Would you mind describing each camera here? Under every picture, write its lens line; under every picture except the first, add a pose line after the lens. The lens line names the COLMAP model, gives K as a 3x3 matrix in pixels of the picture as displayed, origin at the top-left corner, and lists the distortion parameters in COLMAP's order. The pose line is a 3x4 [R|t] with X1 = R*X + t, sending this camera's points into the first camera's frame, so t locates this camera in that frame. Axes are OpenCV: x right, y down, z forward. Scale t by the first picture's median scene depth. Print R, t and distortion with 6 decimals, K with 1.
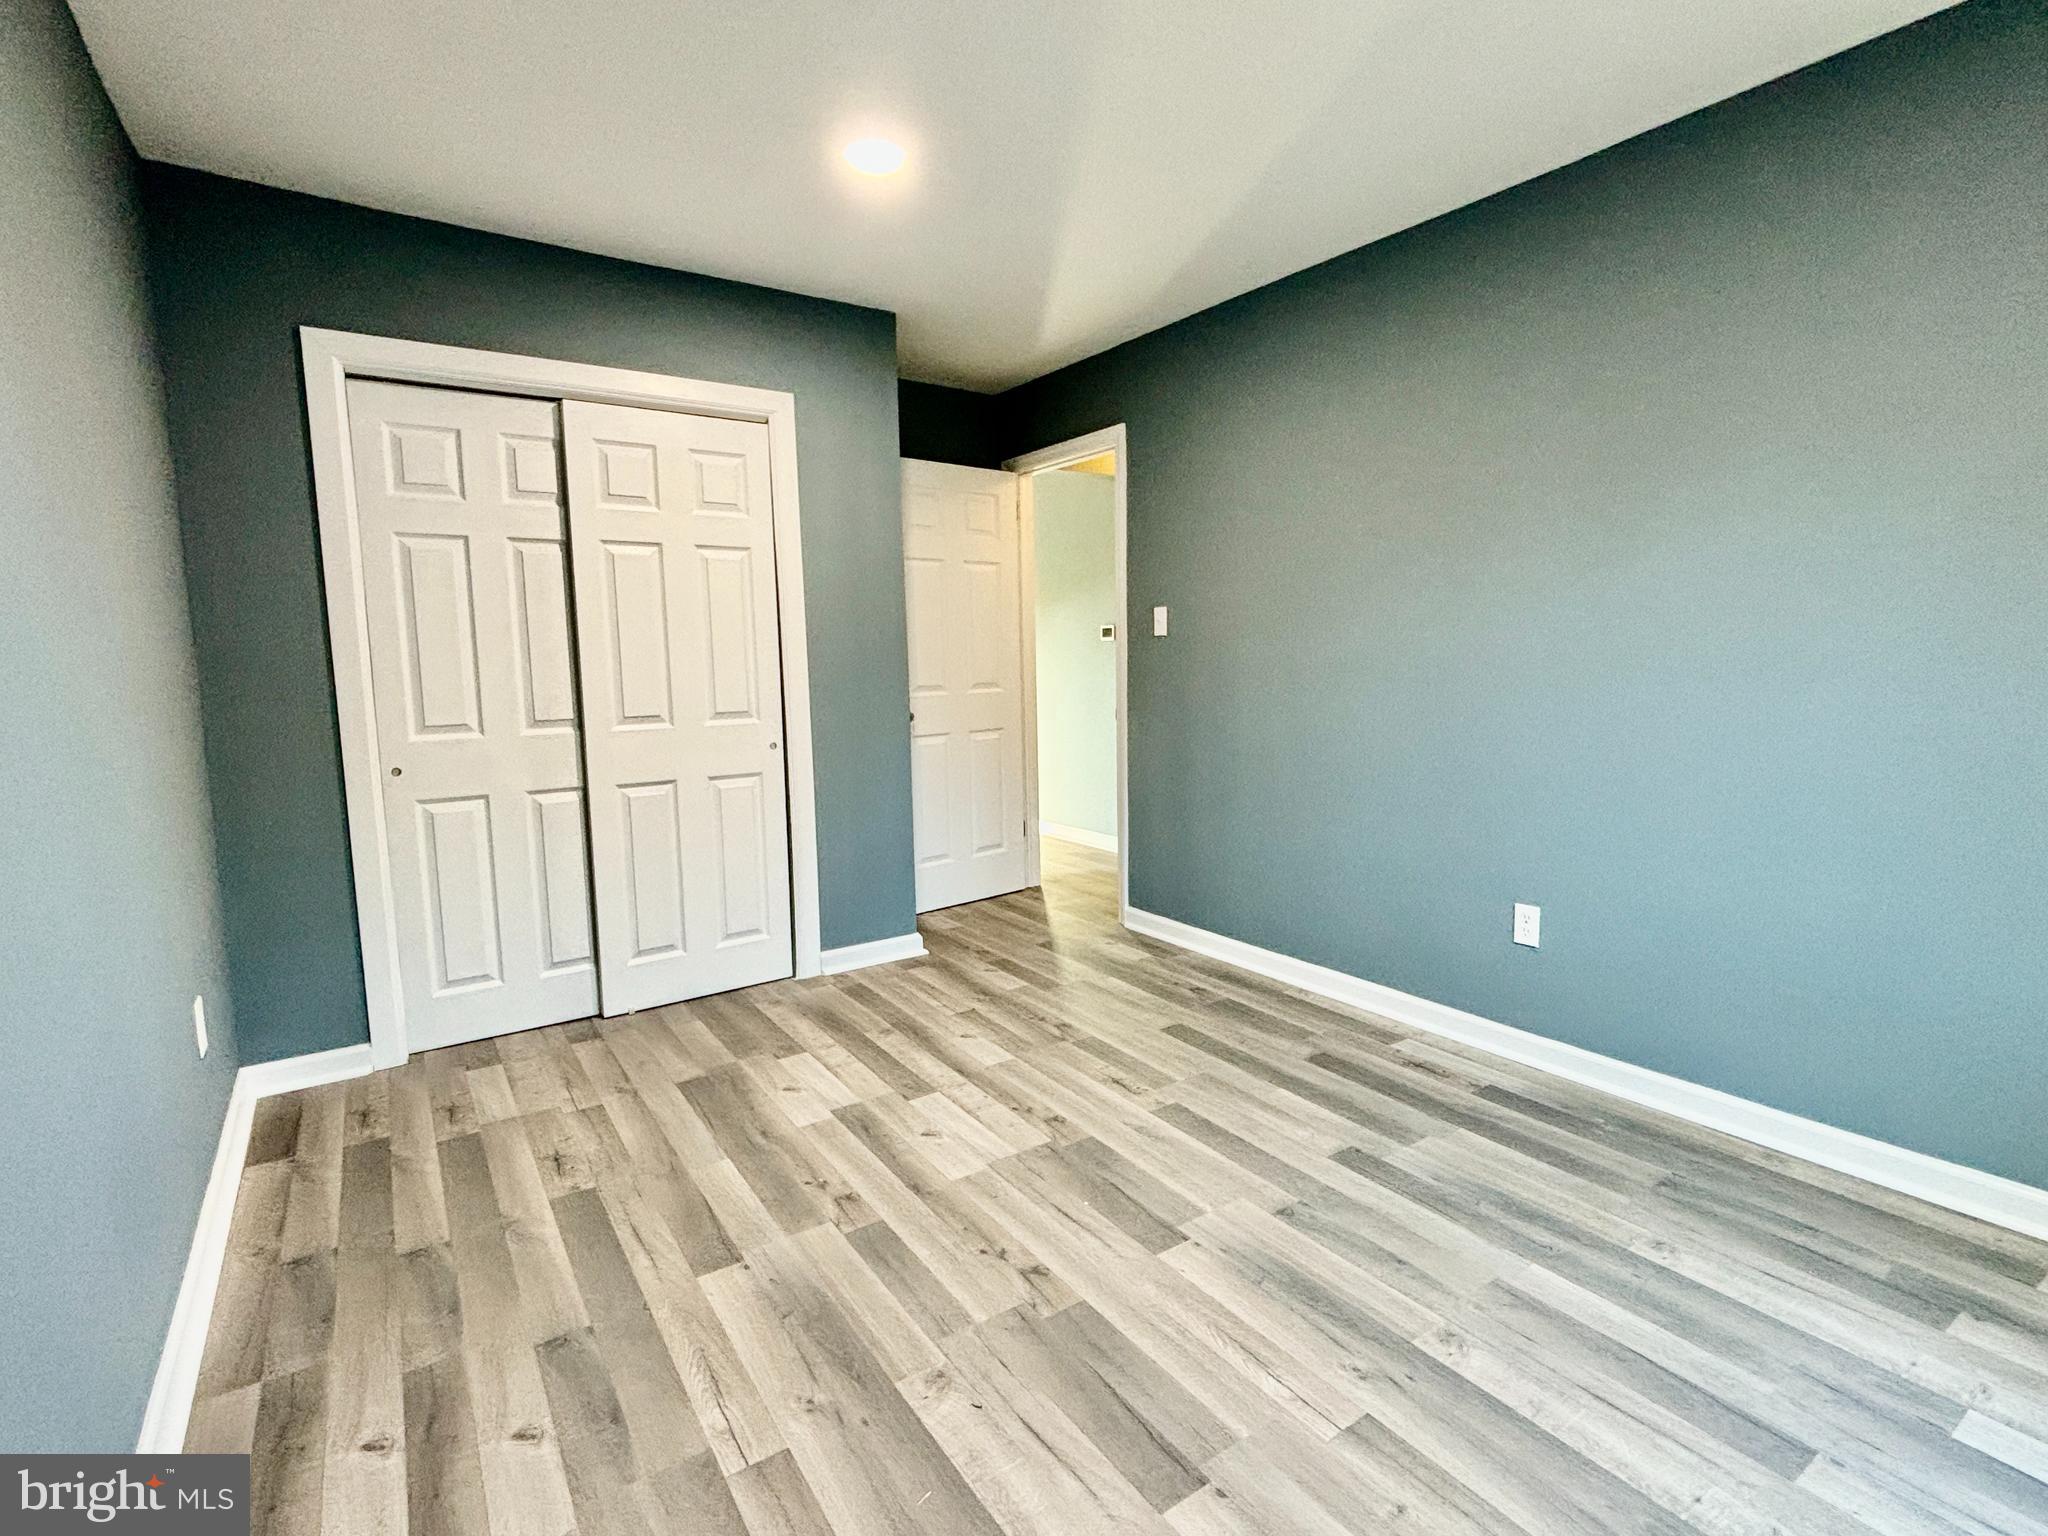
lens RADIAL K [[979.6, 0, 1019.0], [0, 979.6, 765.7], [0, 0, 1]] dist [-0.000113, -0.001624]
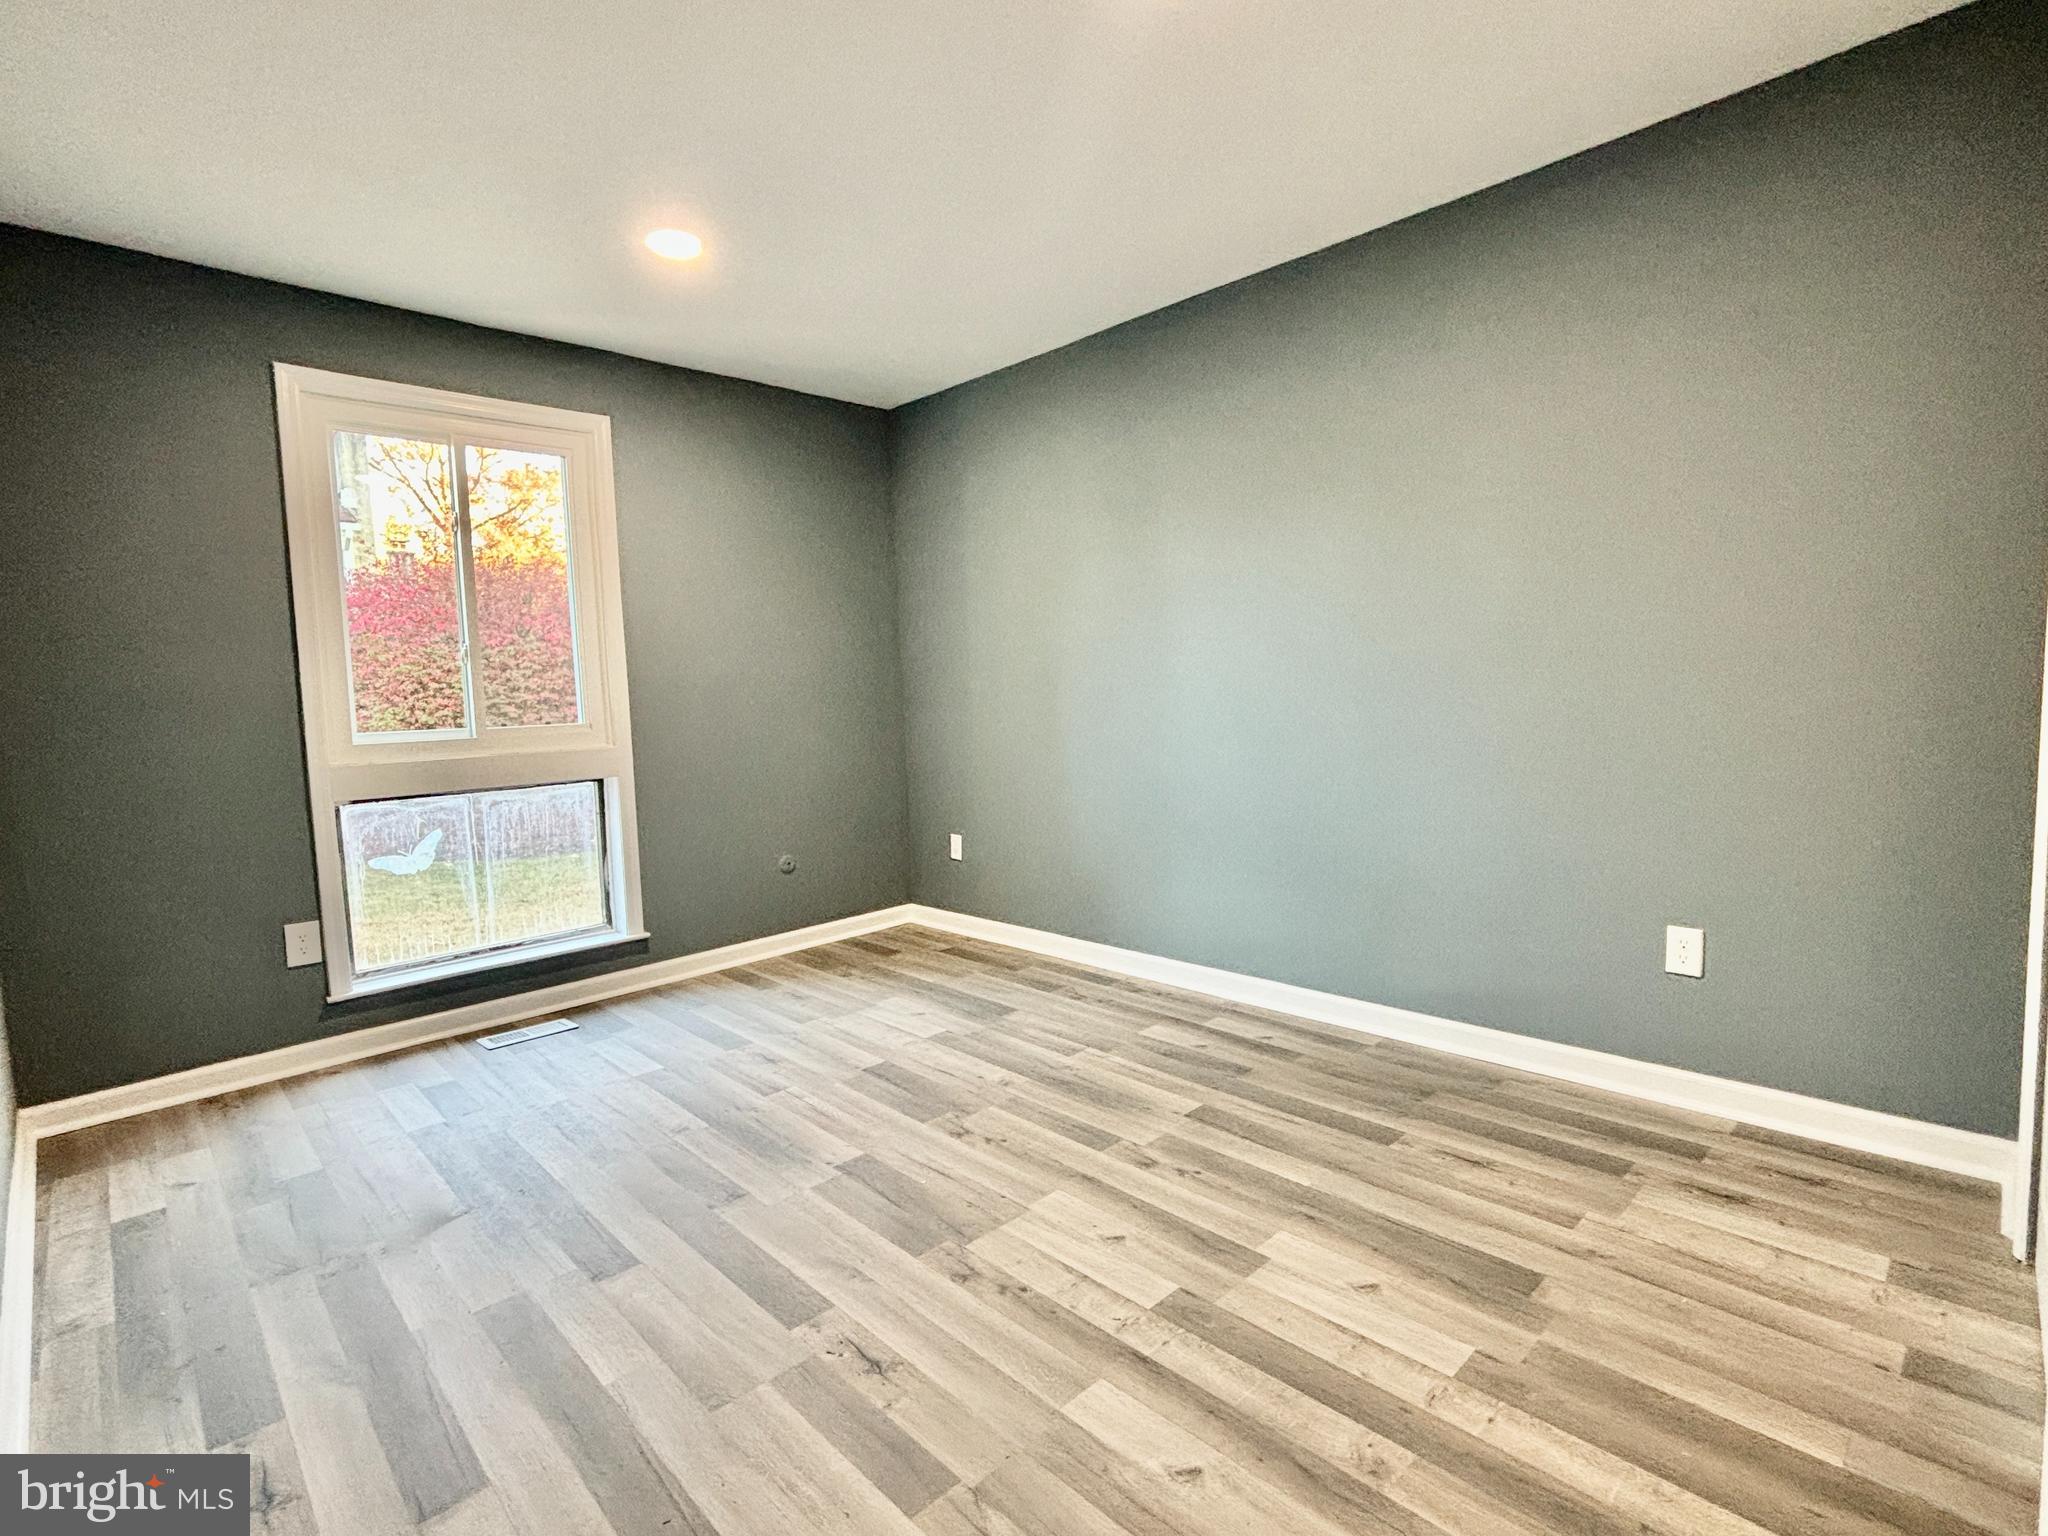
lens RADIAL K [[979.6, 0, 1019.0], [0, 979.6, 765.7], [0, 0, 1]] dist [-0.000113, -0.001624]
pose [[-0.983565, 0.064900, -0.168487, 0.103344], [0.031236, 0.980257, 0.195246, -0.179759], [0.177832, 0.186775, -0.966173, 1.764150]]
